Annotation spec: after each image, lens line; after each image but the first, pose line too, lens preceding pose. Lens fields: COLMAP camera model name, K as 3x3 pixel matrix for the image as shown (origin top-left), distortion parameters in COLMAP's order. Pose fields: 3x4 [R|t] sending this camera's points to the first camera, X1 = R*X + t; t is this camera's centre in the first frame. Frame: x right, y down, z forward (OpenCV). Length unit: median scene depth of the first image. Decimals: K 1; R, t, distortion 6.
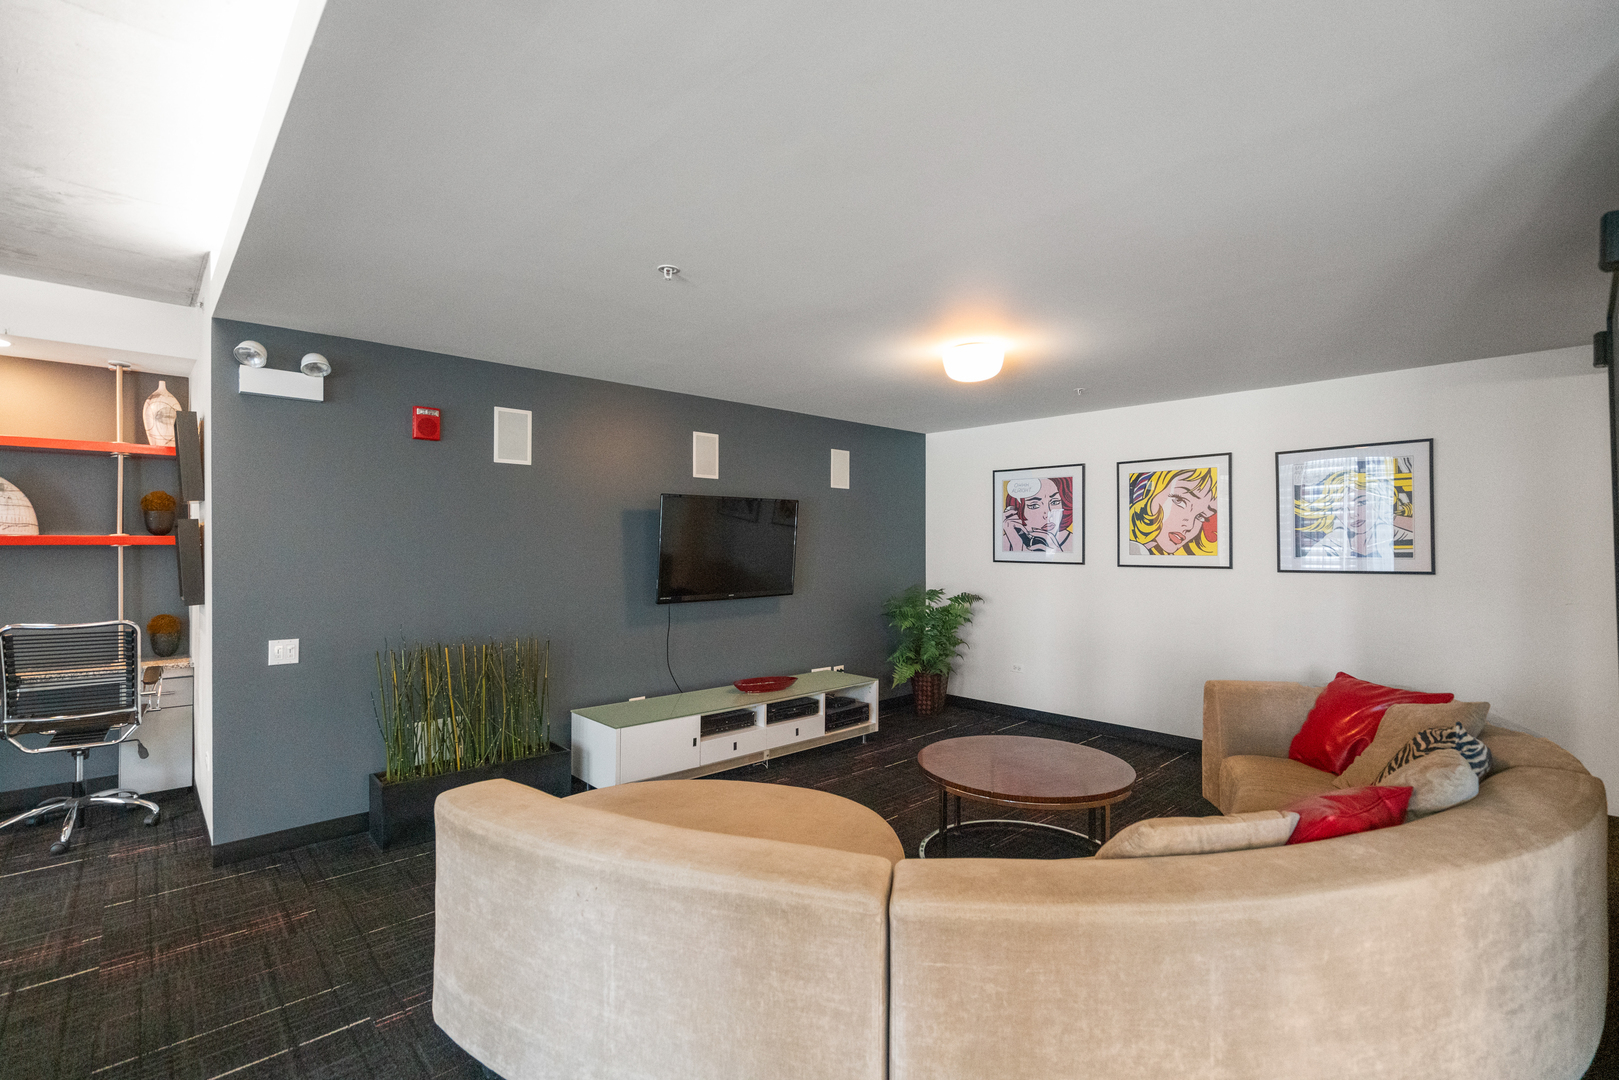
lens RADIAL K [[727.2, 0, 809.5], [0, 727.2, 540.0], [0, 0, 1]] dist [-0.001001, 0.000382]
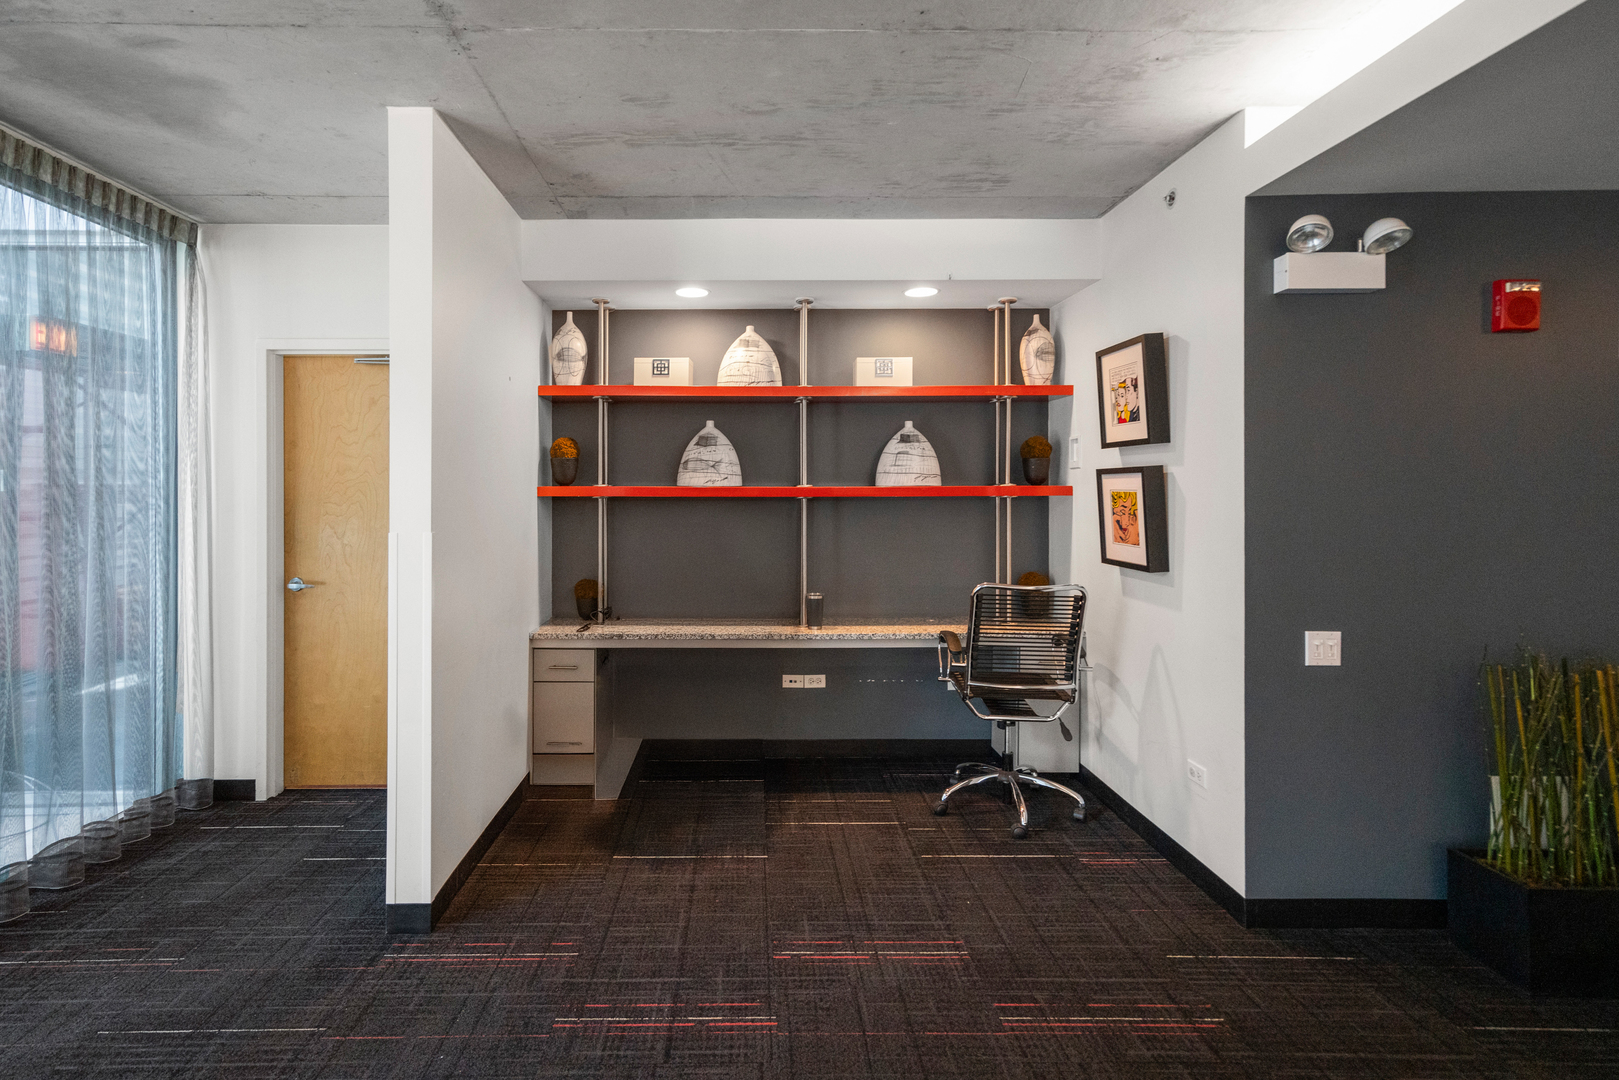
lens RADIAL K [[768.4, 0, 741.0], [0, 768.4, 480.4], [0, 0, 1]] dist [0.000249, 0.000127]
pose [[0.734650, -0.009642, -0.678377, -0.579447], [0.007551, 0.999953, -0.006035, -0.010336], [0.678404, -0.000688, 0.734689, 0.053190]]
